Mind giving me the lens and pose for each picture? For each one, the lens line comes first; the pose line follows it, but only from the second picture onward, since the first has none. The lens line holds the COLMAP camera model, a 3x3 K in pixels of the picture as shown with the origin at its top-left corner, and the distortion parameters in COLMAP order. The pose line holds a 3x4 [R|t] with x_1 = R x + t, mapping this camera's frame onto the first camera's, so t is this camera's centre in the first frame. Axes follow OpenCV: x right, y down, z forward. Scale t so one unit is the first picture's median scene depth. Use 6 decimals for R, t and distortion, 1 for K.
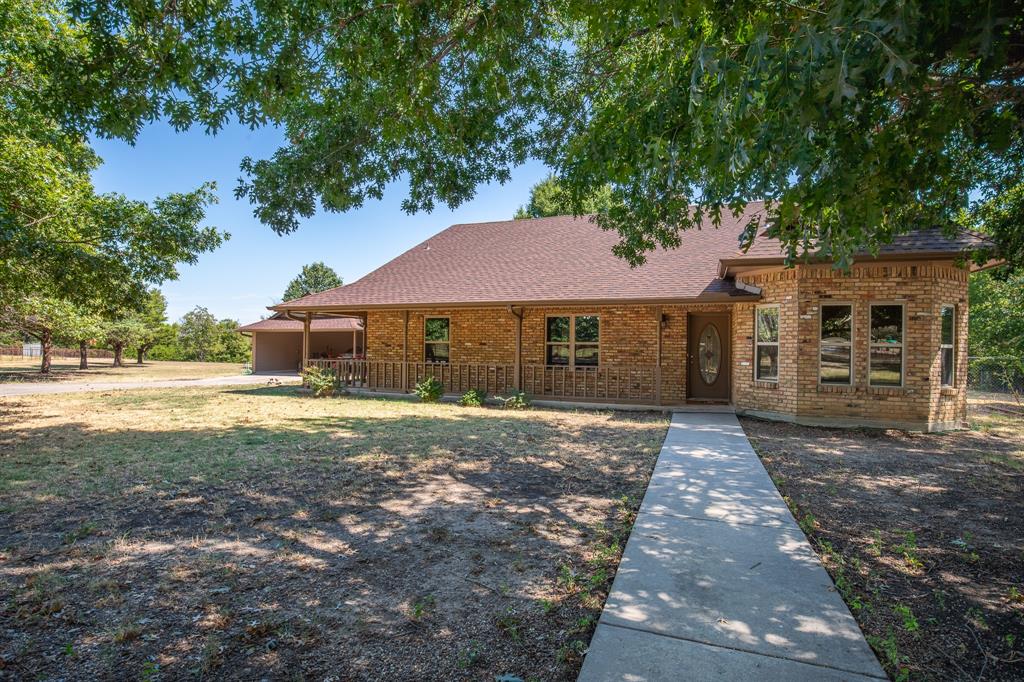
lens RADIAL K [[521.7, 0, 511.4], [0, 521.7, 343.2], [0, 0, 1]] dist [-0.010699, 0.000625]
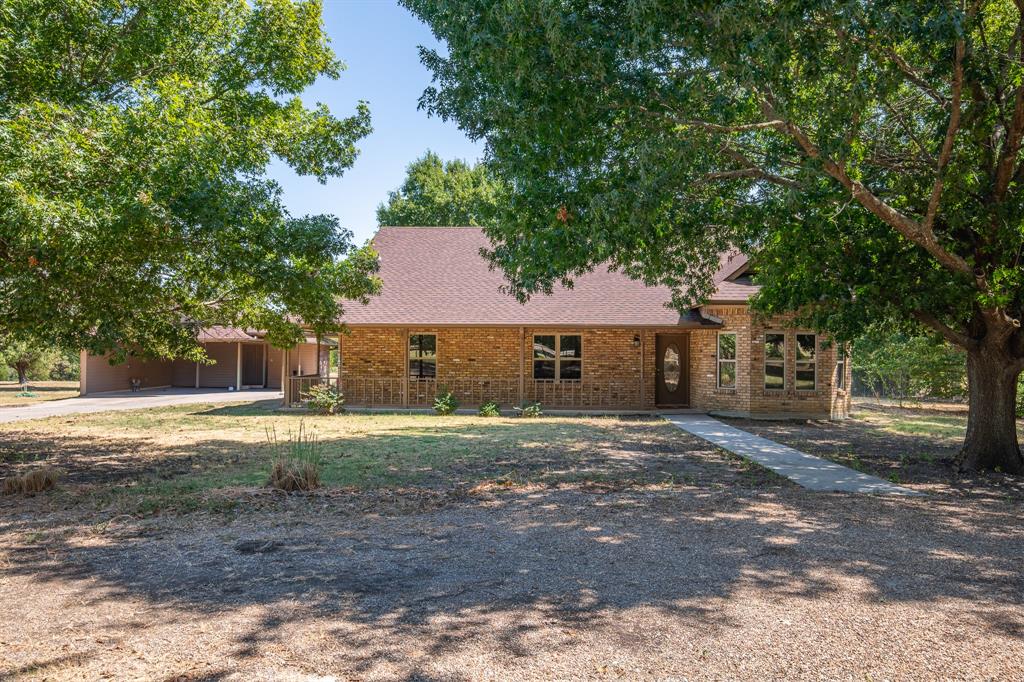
lens RADIAL K [[728.0, 0, 510.6], [0, 728.0, 344.6], [0, 0, 1]] dist [0.031615, 0.000014]
pose [[0.950430, -0.005363, 0.310892, -0.604126], [0.004017, 0.999980, 0.004969, -0.050364], [-0.310912, -0.003474, 0.950432, -0.596686]]
